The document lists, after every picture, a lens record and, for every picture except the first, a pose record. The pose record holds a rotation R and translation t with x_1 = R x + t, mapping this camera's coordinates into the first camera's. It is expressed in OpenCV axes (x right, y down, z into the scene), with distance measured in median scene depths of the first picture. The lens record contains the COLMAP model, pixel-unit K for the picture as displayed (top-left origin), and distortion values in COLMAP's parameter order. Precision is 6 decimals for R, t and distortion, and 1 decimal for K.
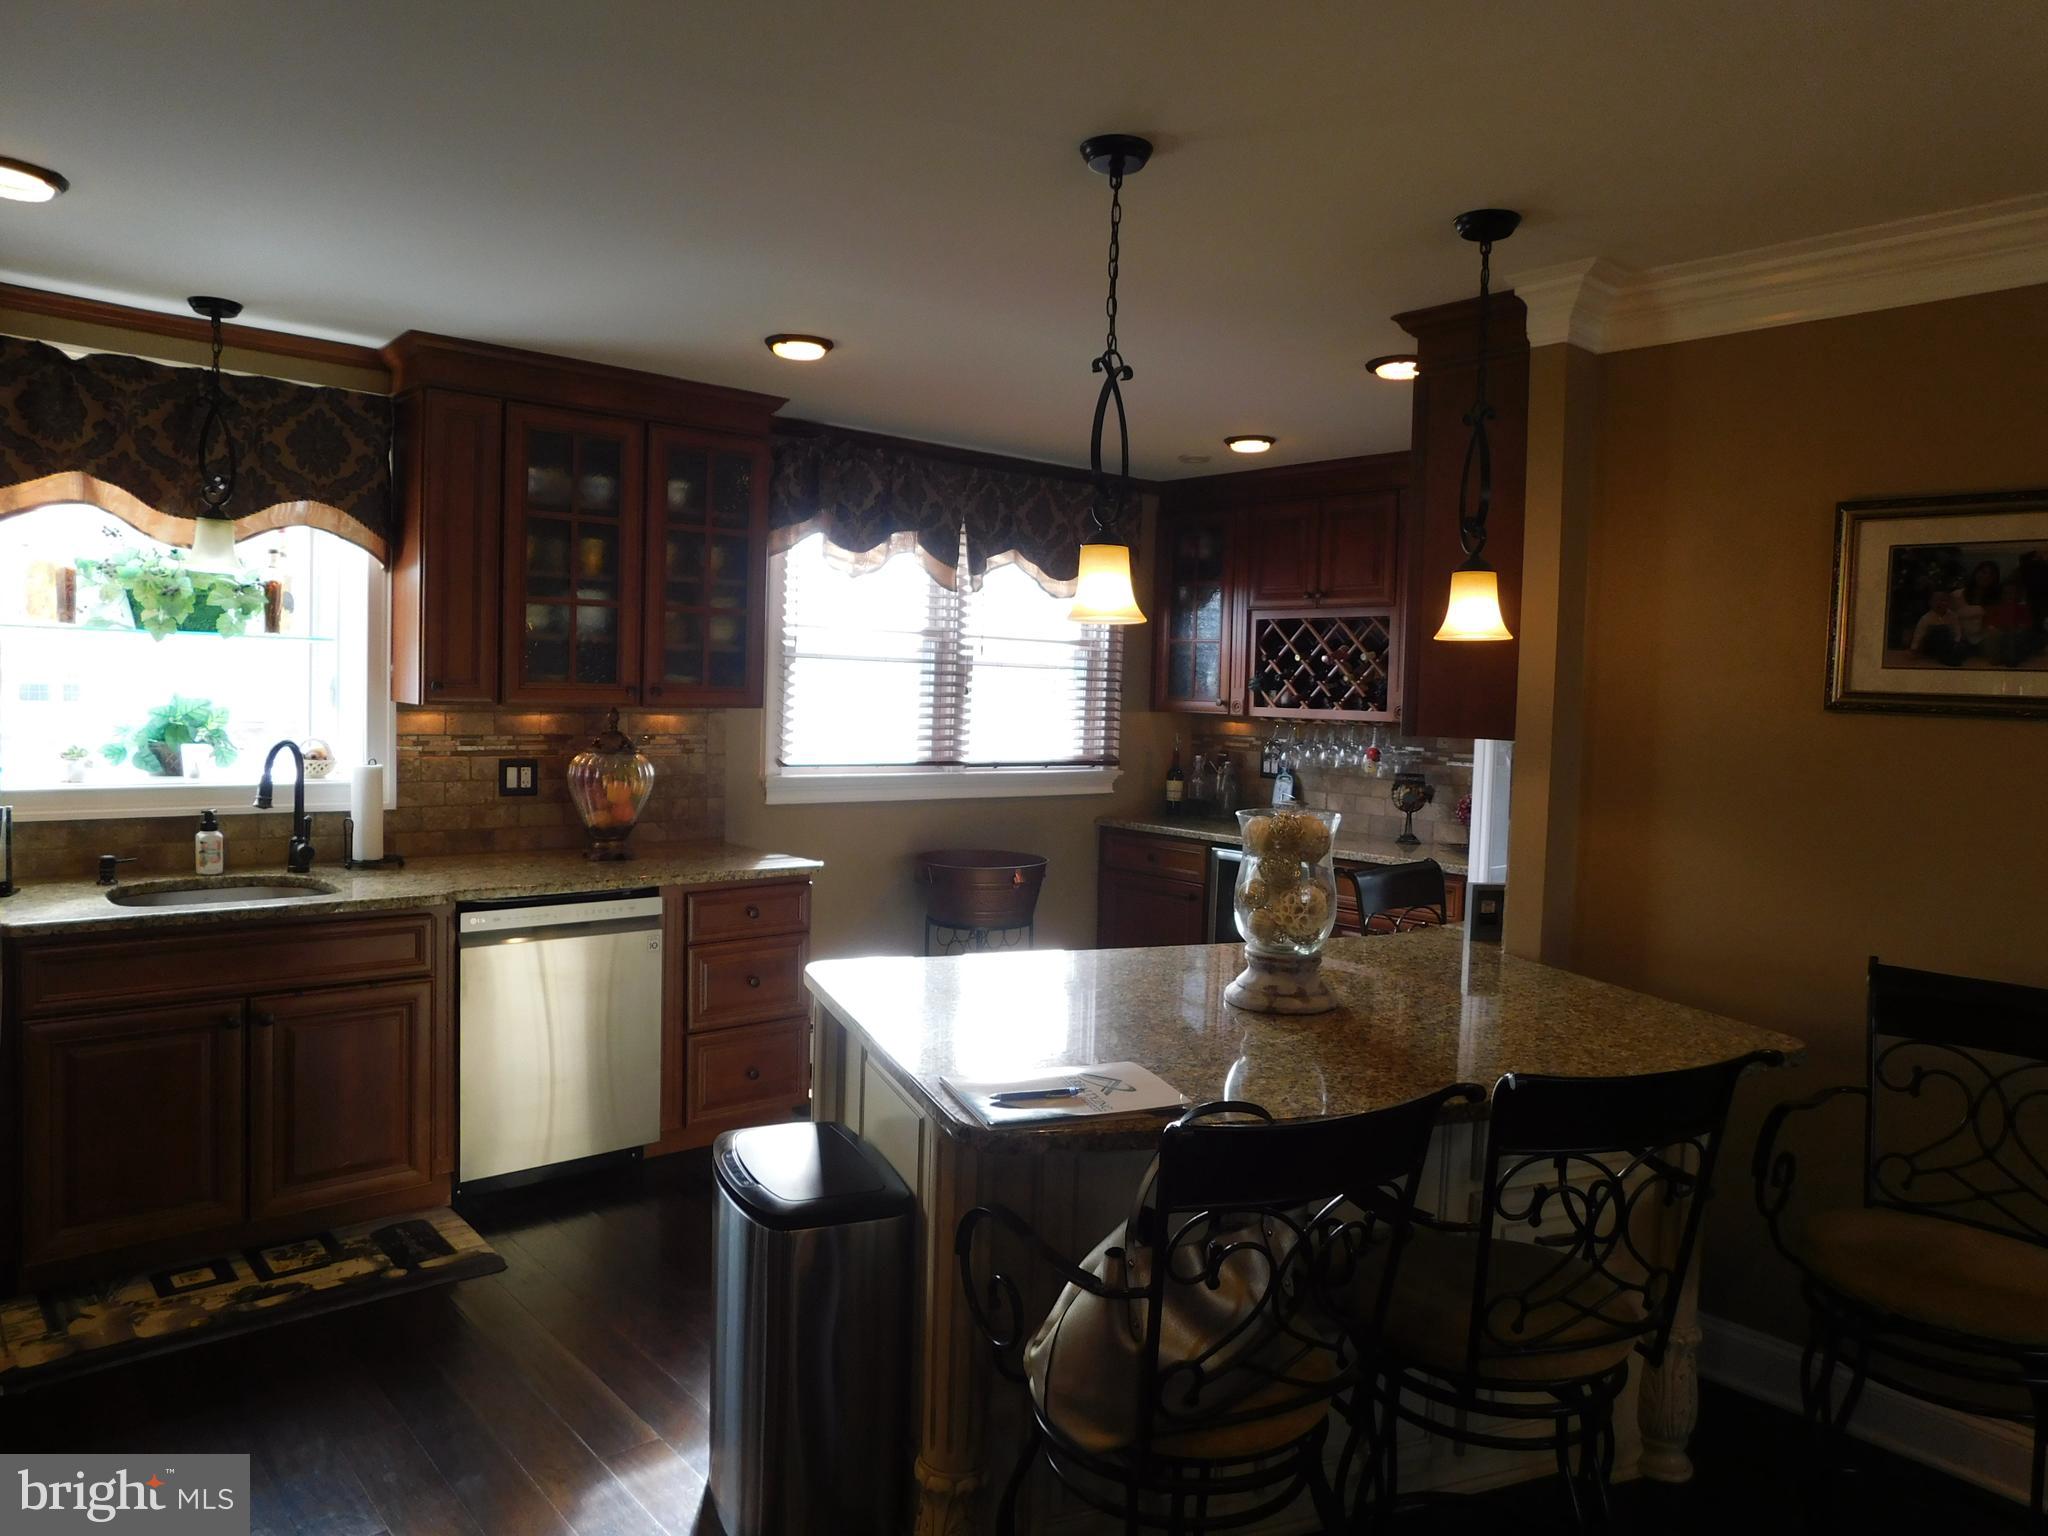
lens RADIAL K [[1393.6, 0, 1024.0], [0, 1393.6, 768.0], [0, 0, 1]] dist [-0.001350, 0.004073]
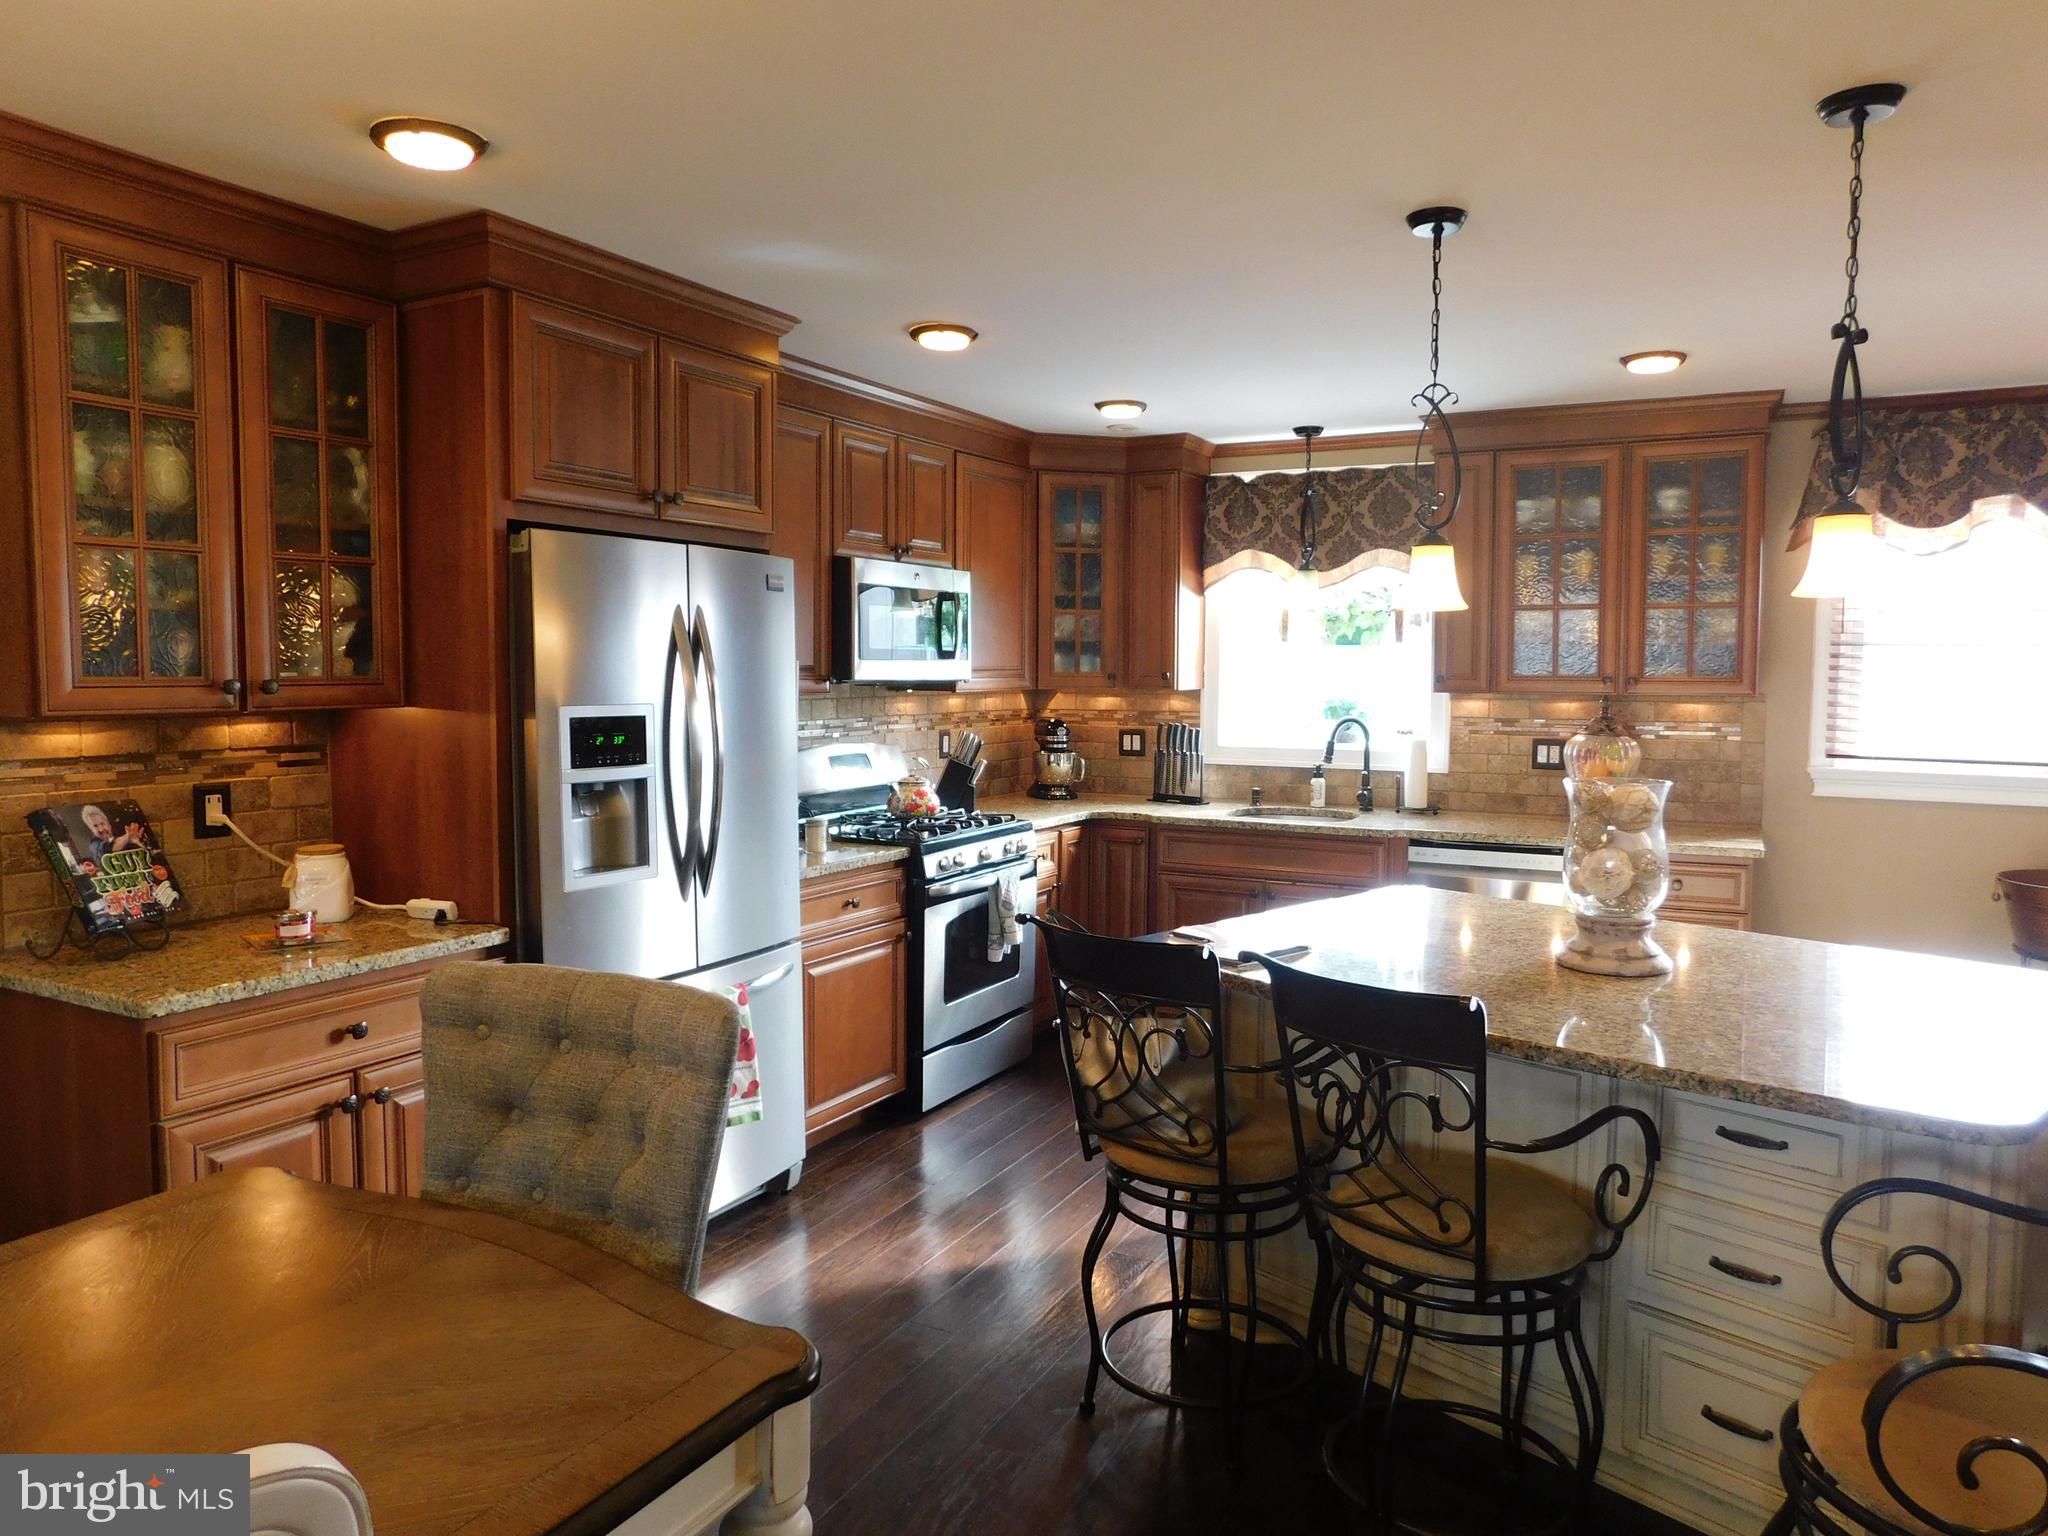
lens RADIAL K [[1389.8, 0, 1024.0], [0, 1389.8, 768.0], [0, 0, 1]] dist [-0.000314, -0.124596]
pose [[0.365659, 0.042301, -0.929787, 0.645058], [-0.048220, 0.998486, 0.026463, 0.009593], [0.929499, 0.035158, 0.367145, 0.150189]]
